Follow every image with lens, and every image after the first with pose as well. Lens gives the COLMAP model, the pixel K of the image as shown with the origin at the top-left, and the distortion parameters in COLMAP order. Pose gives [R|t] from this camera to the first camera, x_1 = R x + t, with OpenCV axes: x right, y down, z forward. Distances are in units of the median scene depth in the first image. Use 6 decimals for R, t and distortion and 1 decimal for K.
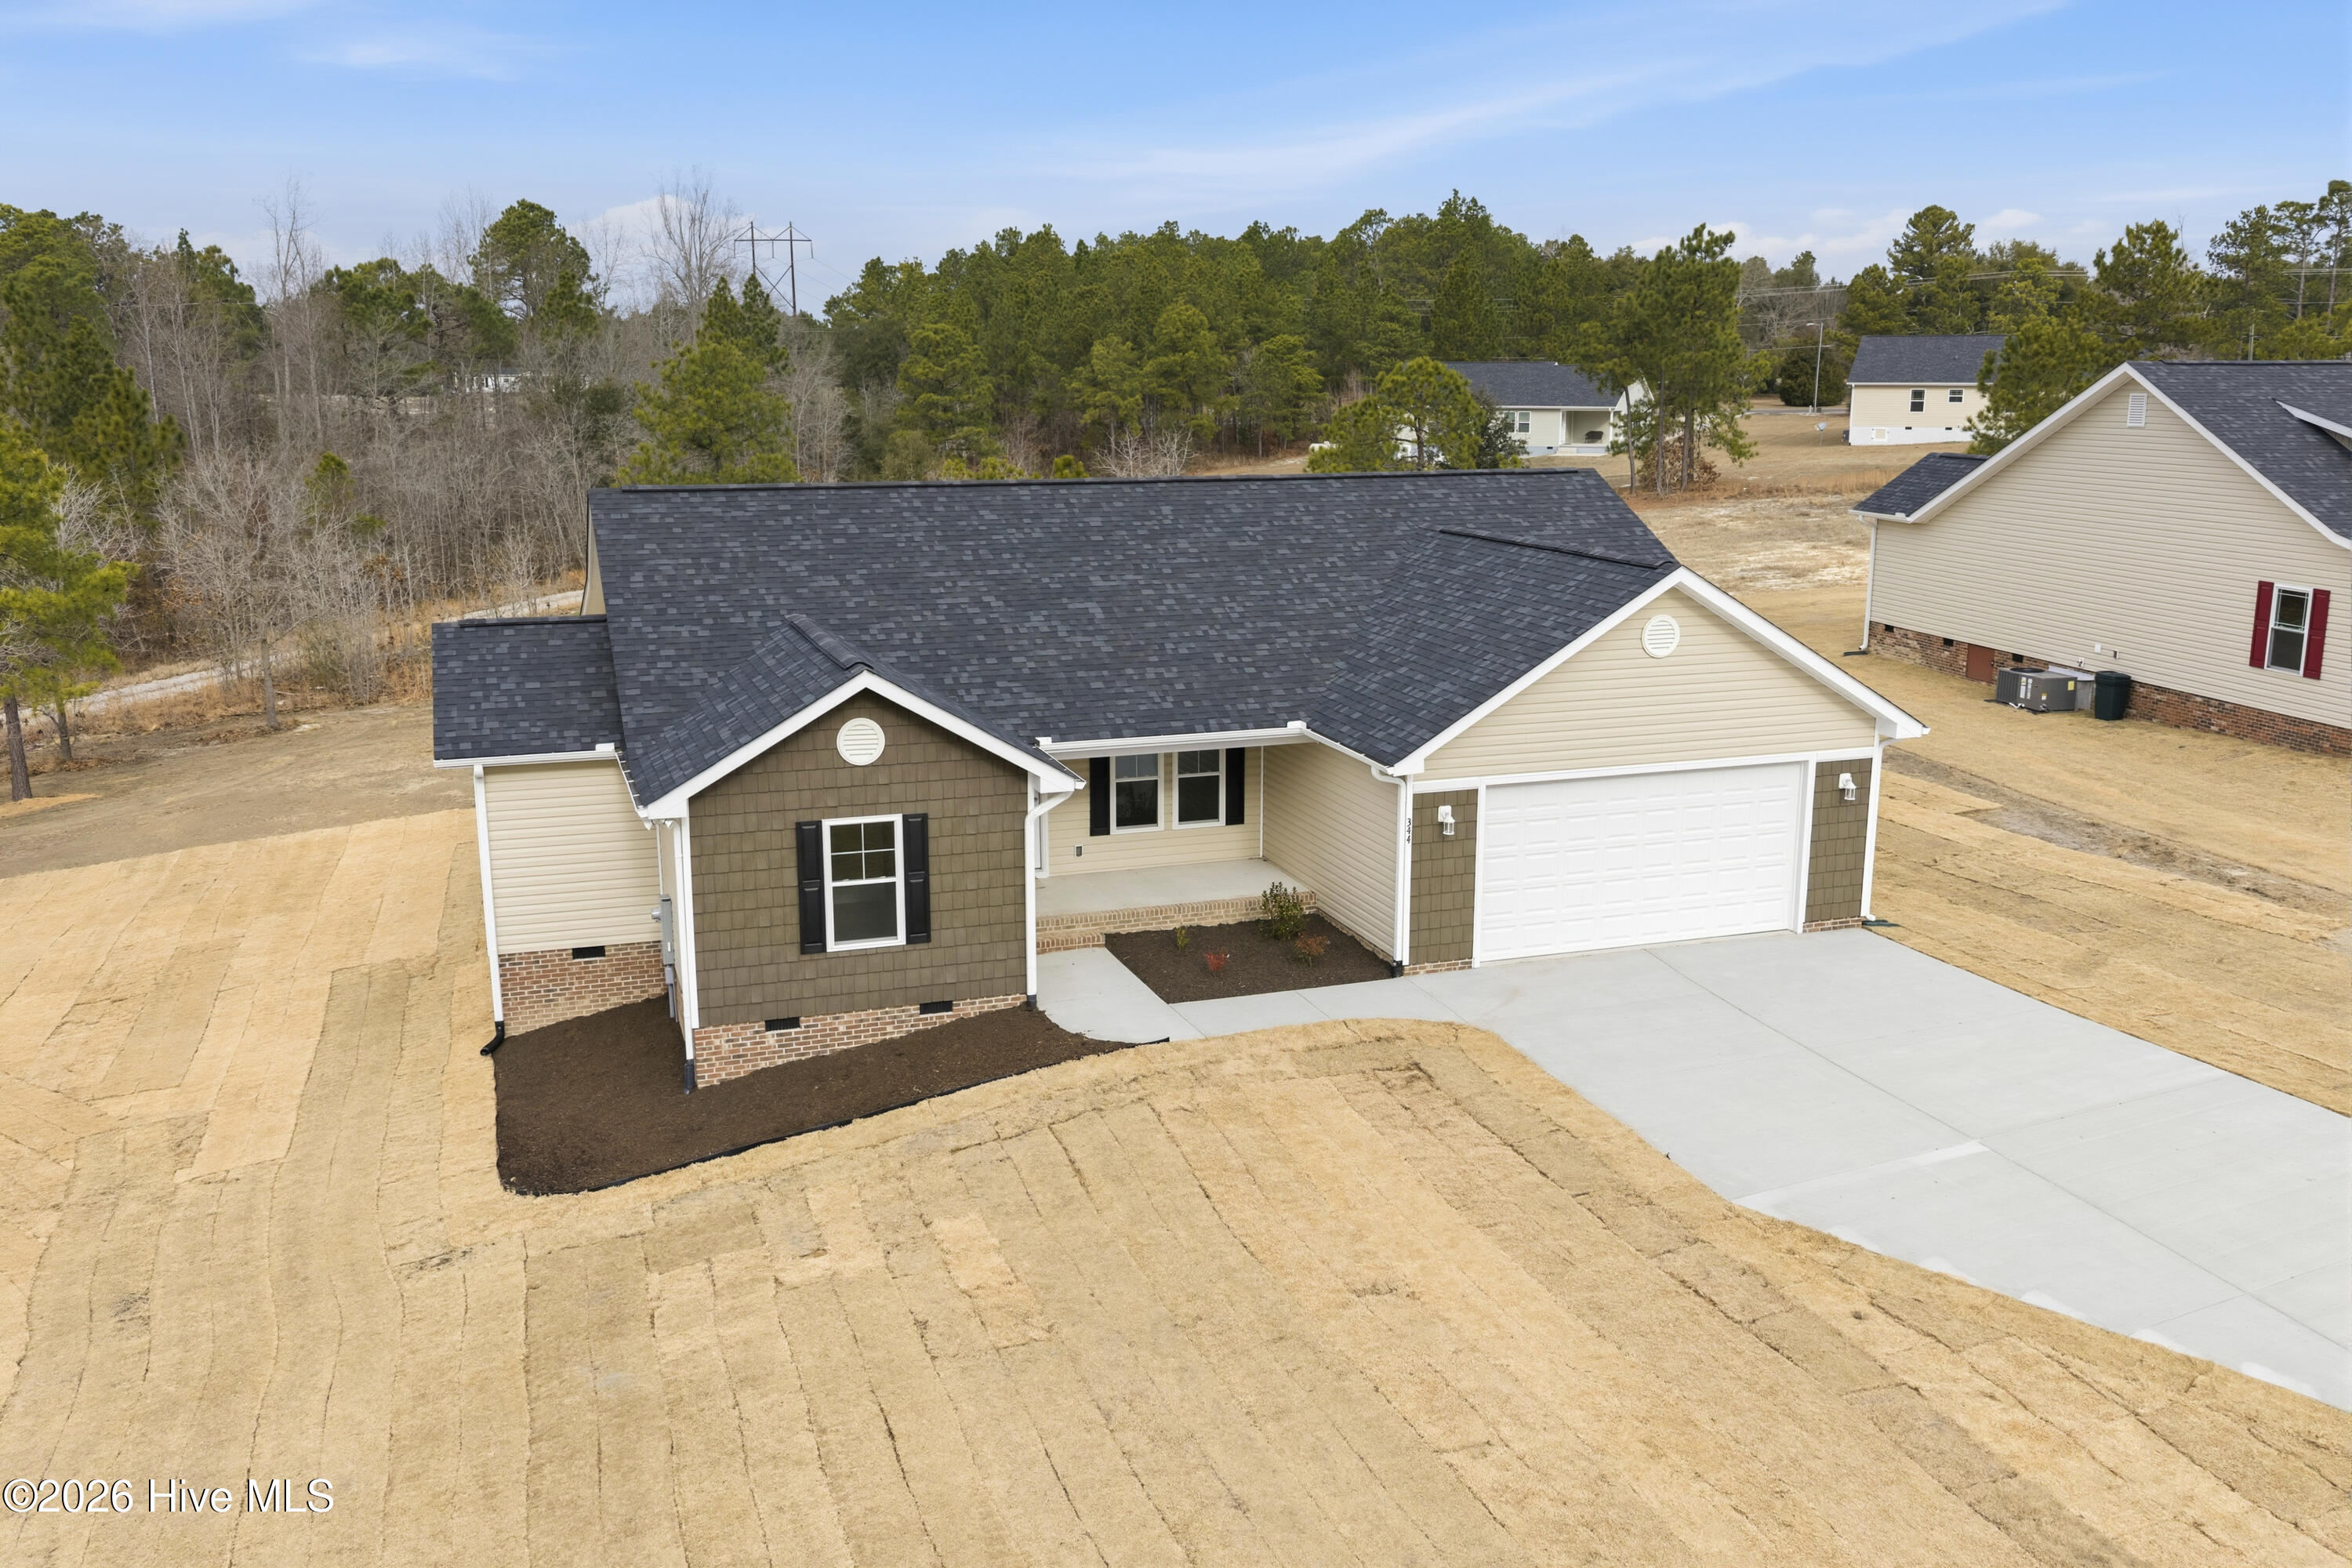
lens RADIAL K [[1948.3, 0, 1181.0], [0, 1948.3, 792.2], [0, 0, 1]] dist [0.021683, -0.037295]
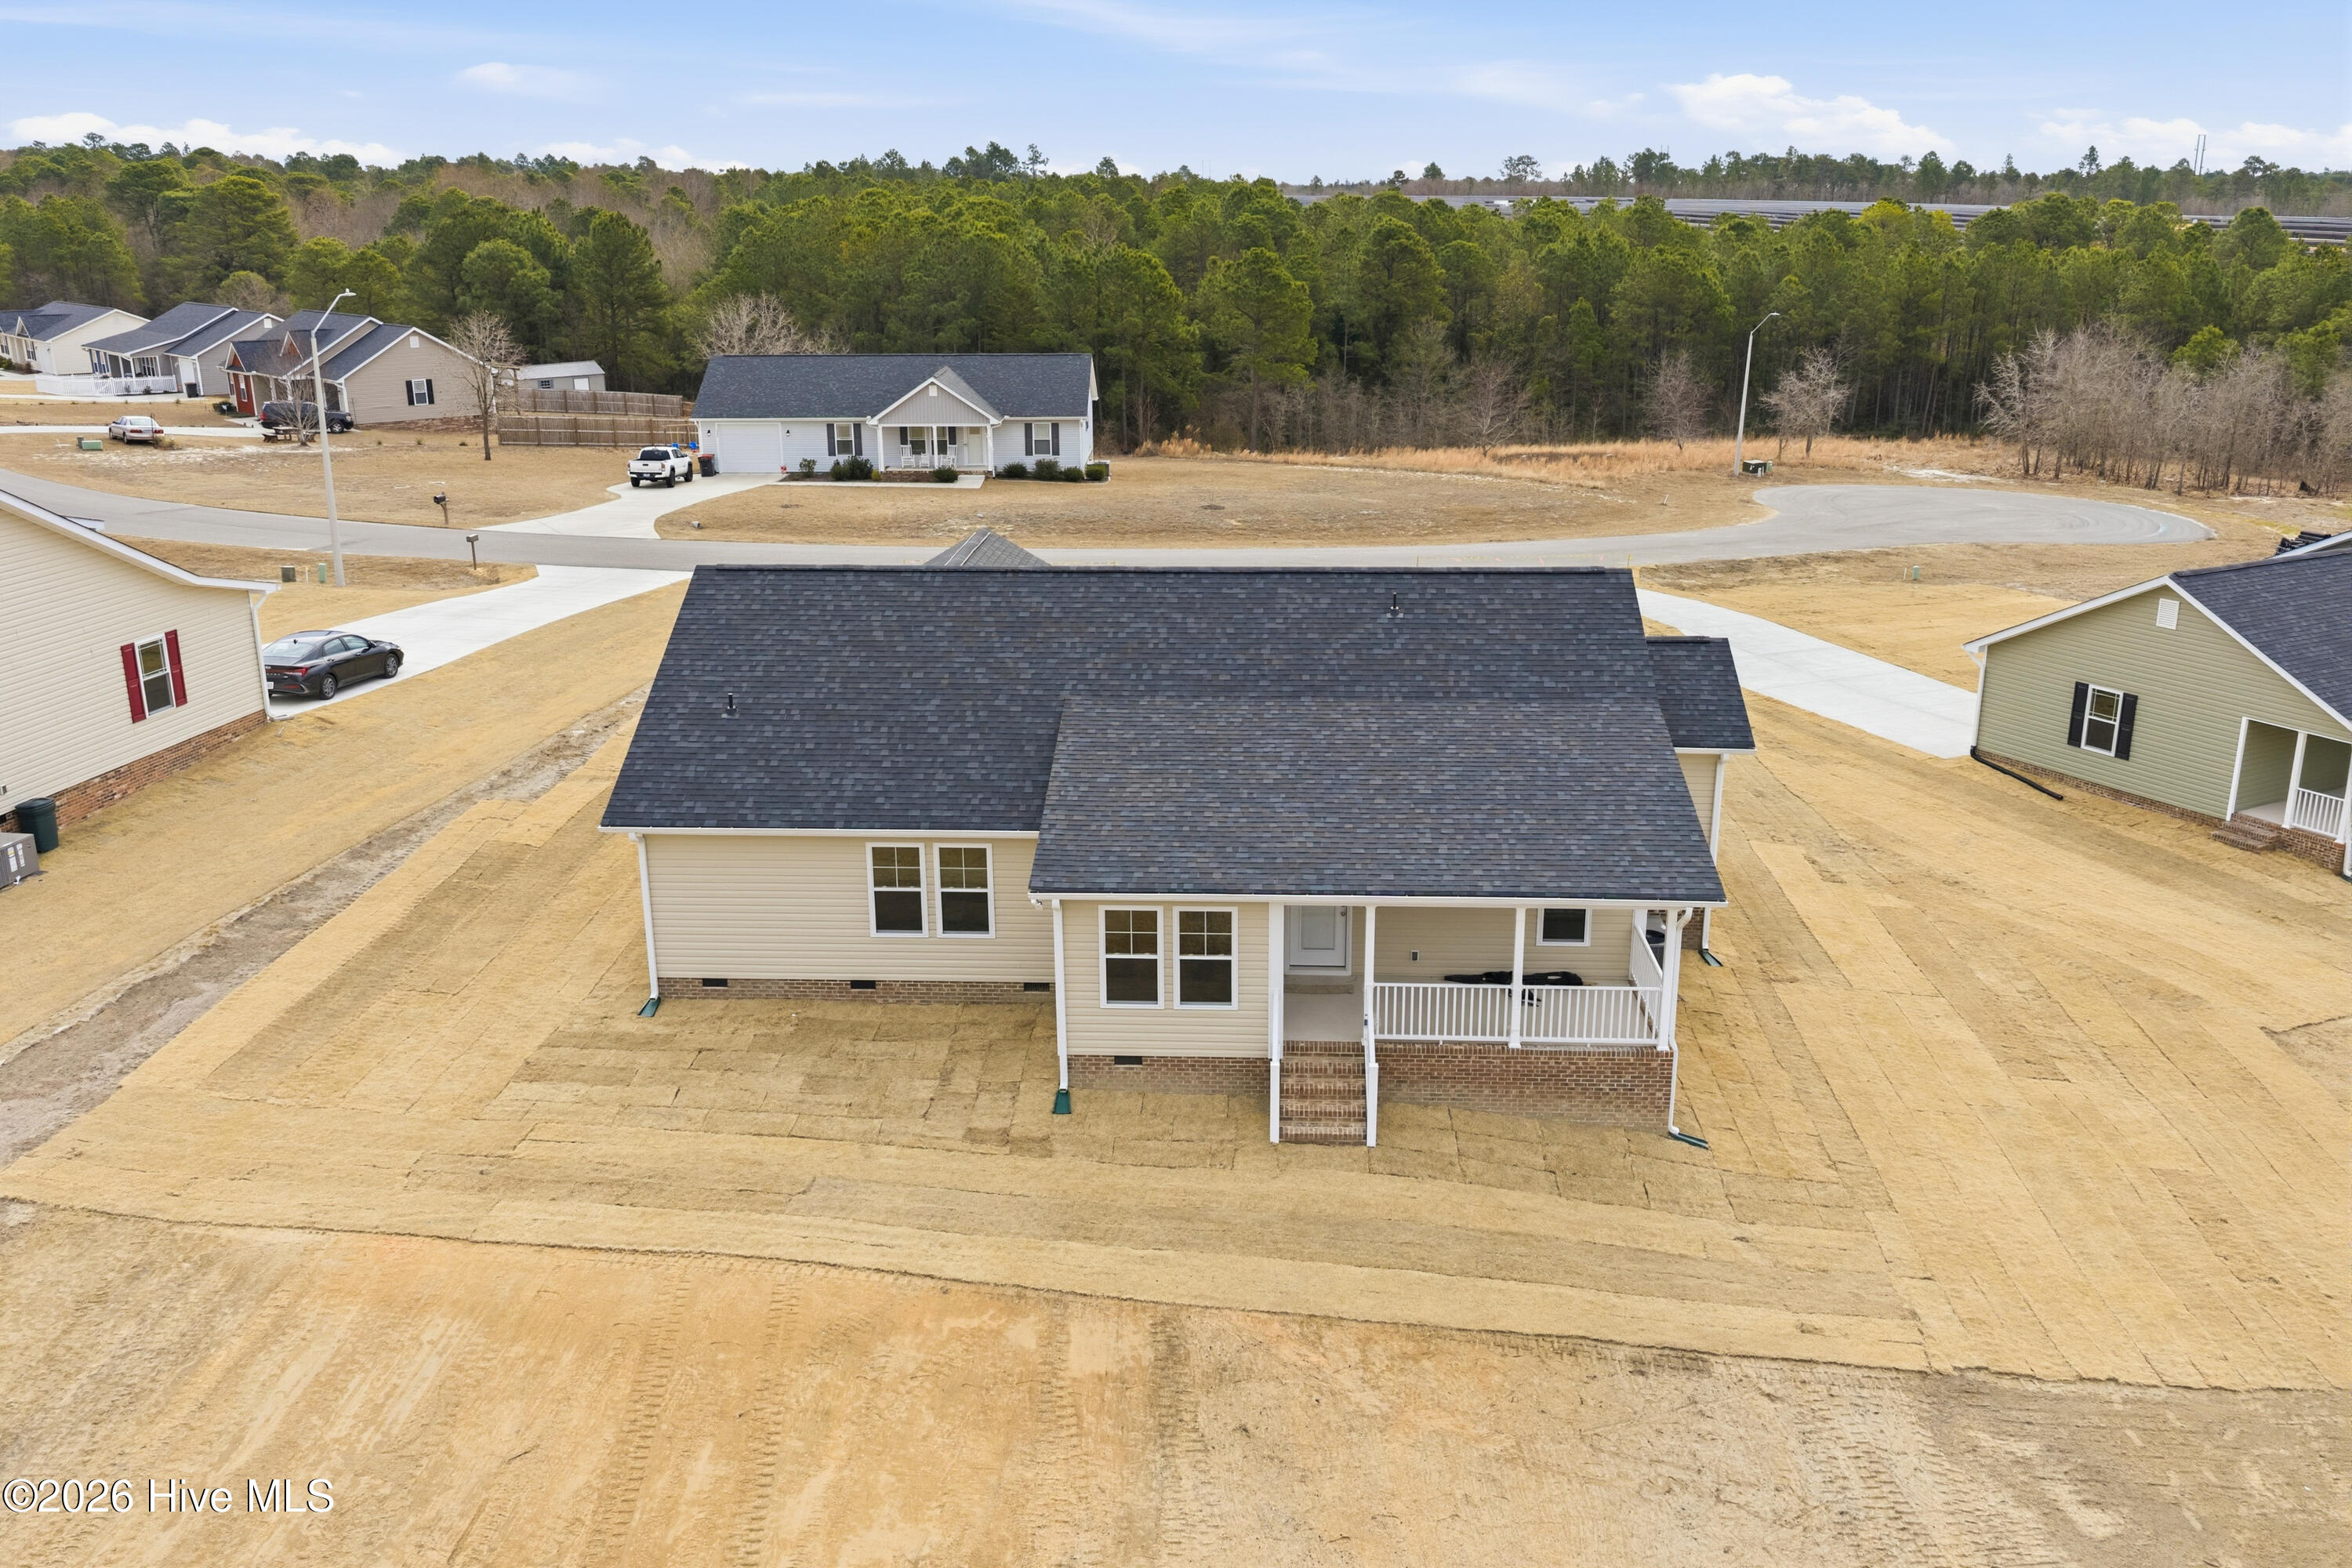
lens RADIAL K [[1935.2, 0, 1179.8], [0, 1935.2, 803.4], [0, 0, 1]] dist [0.022061, -0.039566]
pose [[-0.928724, -0.104632, 0.355701, -0.519555], [0.086403, 0.871867, 0.482060, -0.673962], [-0.360563, 0.478434, -0.800684, 2.276450]]
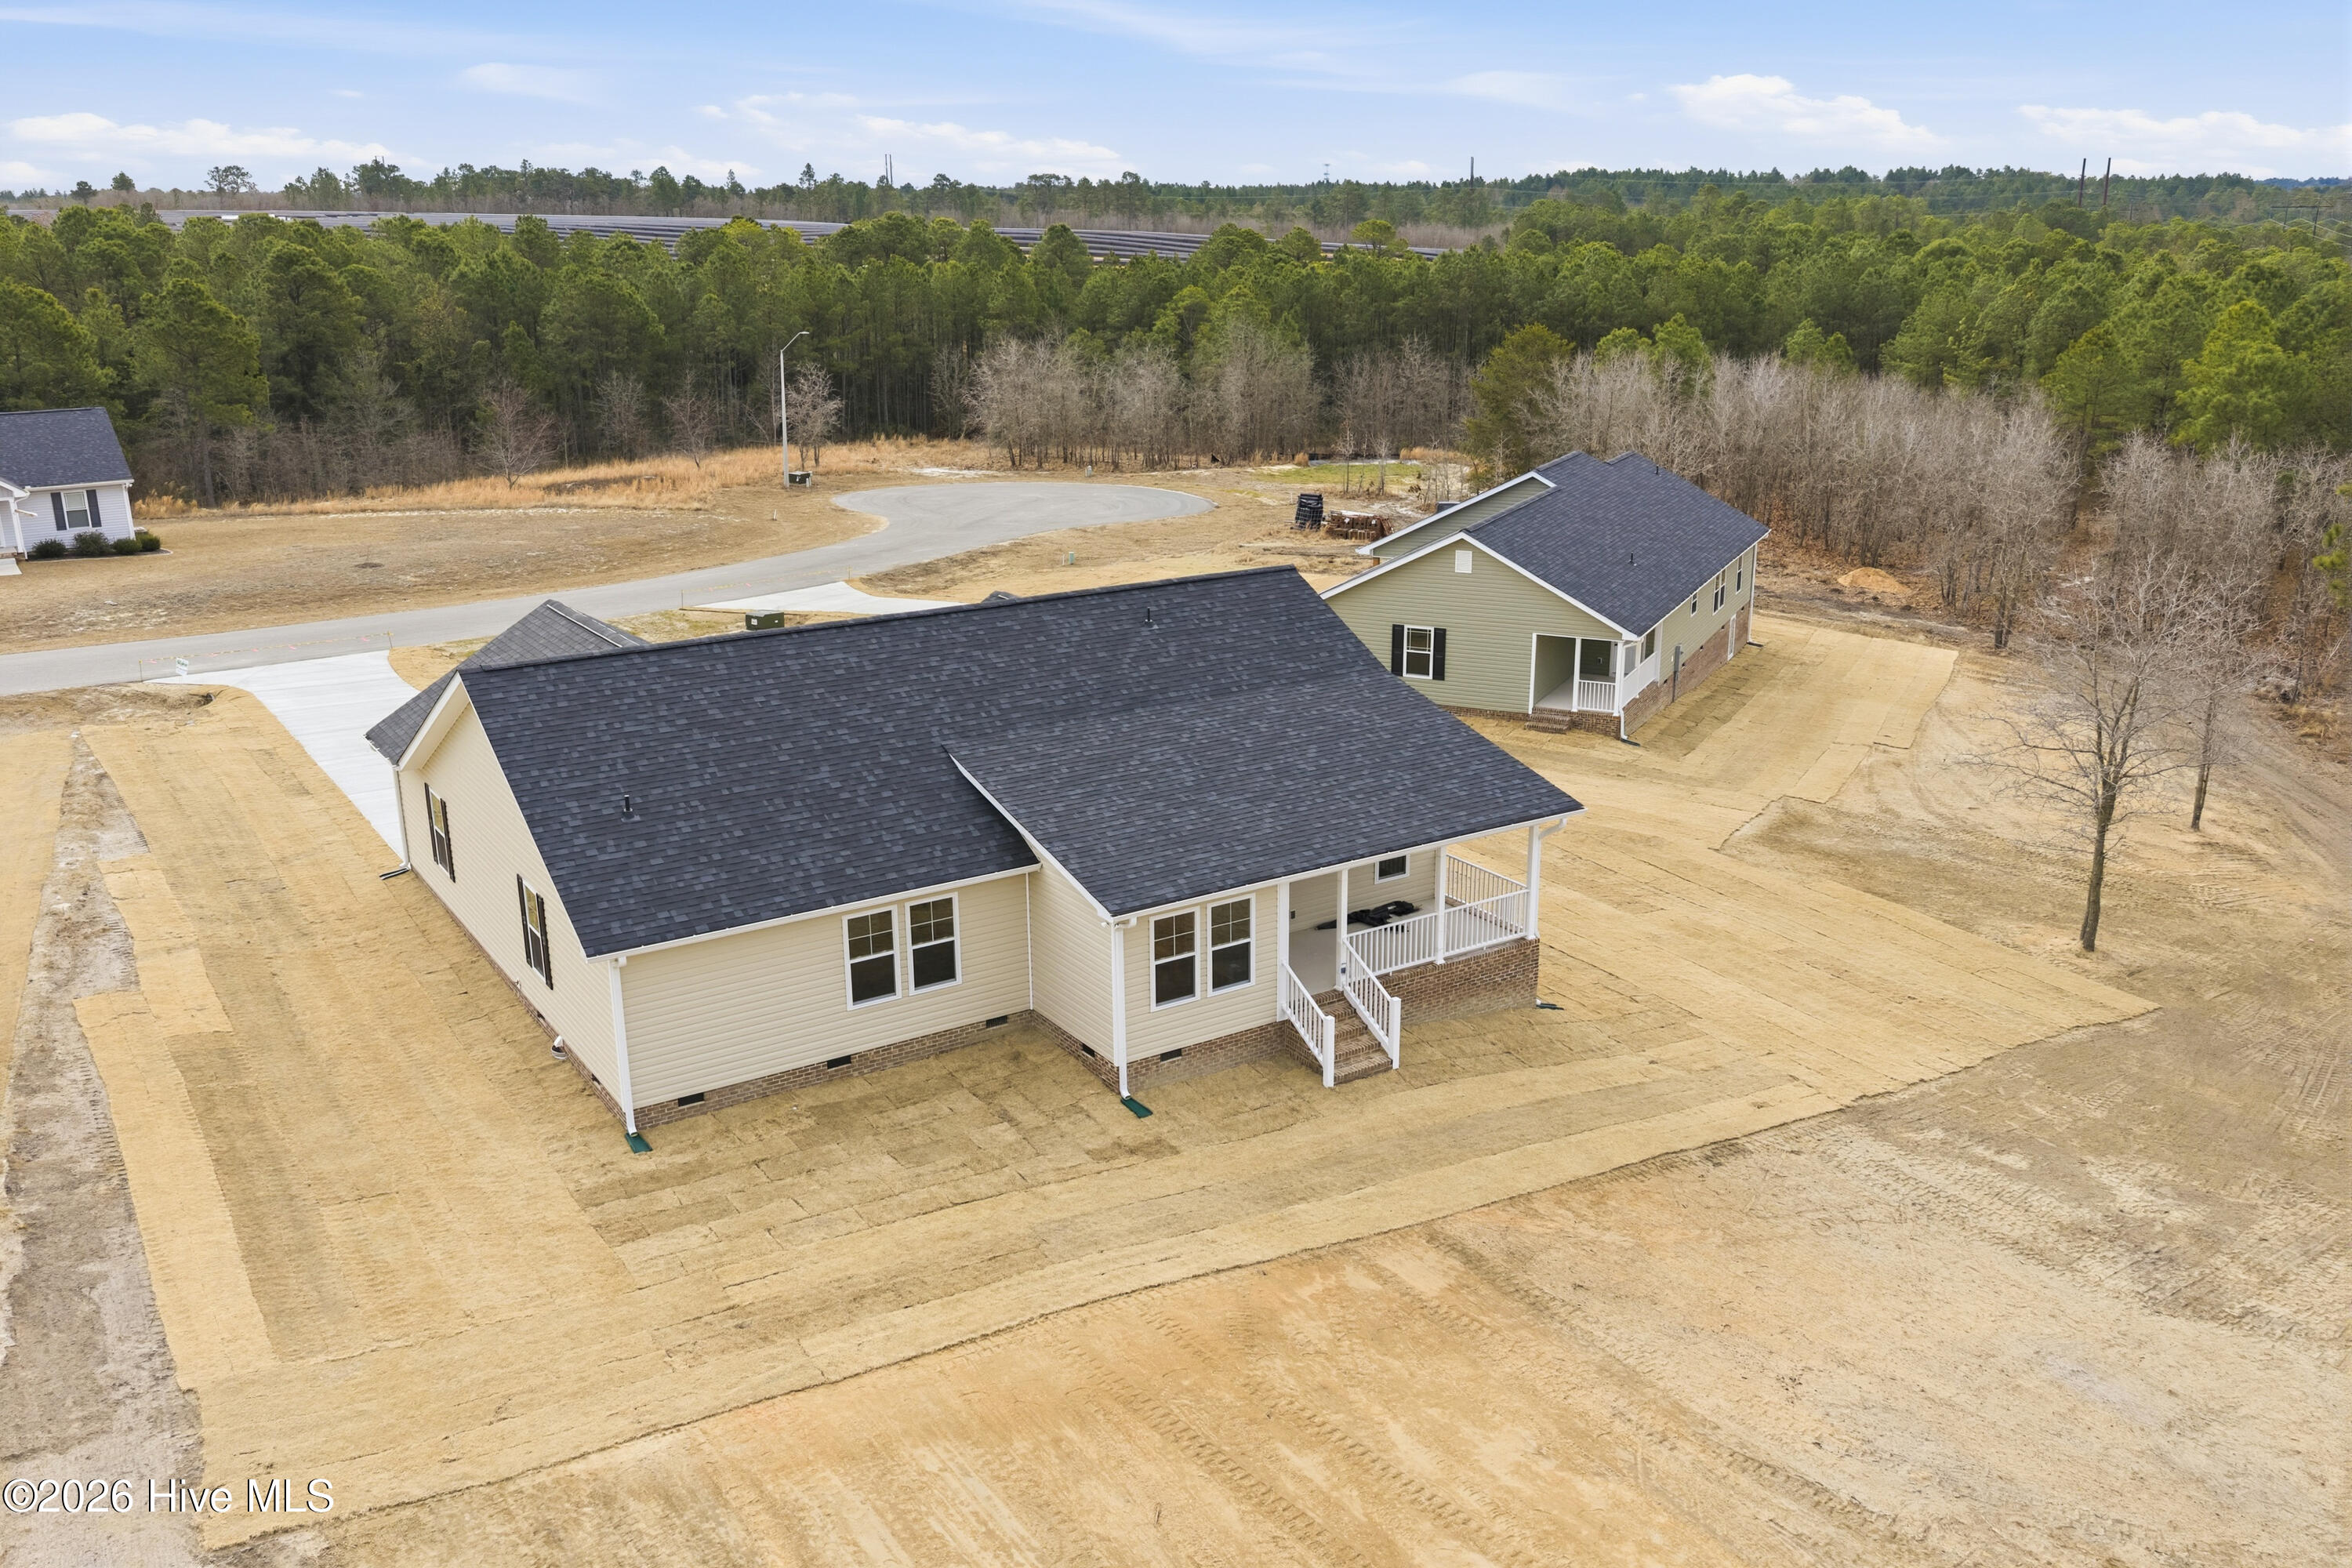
lens RADIAL K [[1935.2, 0, 1179.8], [0, 1935.2, 803.4], [0, 0, 1]] dist [0.022061, -0.039566]
pose [[-0.969971, 0.078984, -0.230039, 0.119349], [-0.045397, 0.870390, 0.490266, -0.736488], [0.238947, 0.485986, -0.840667, 2.400102]]
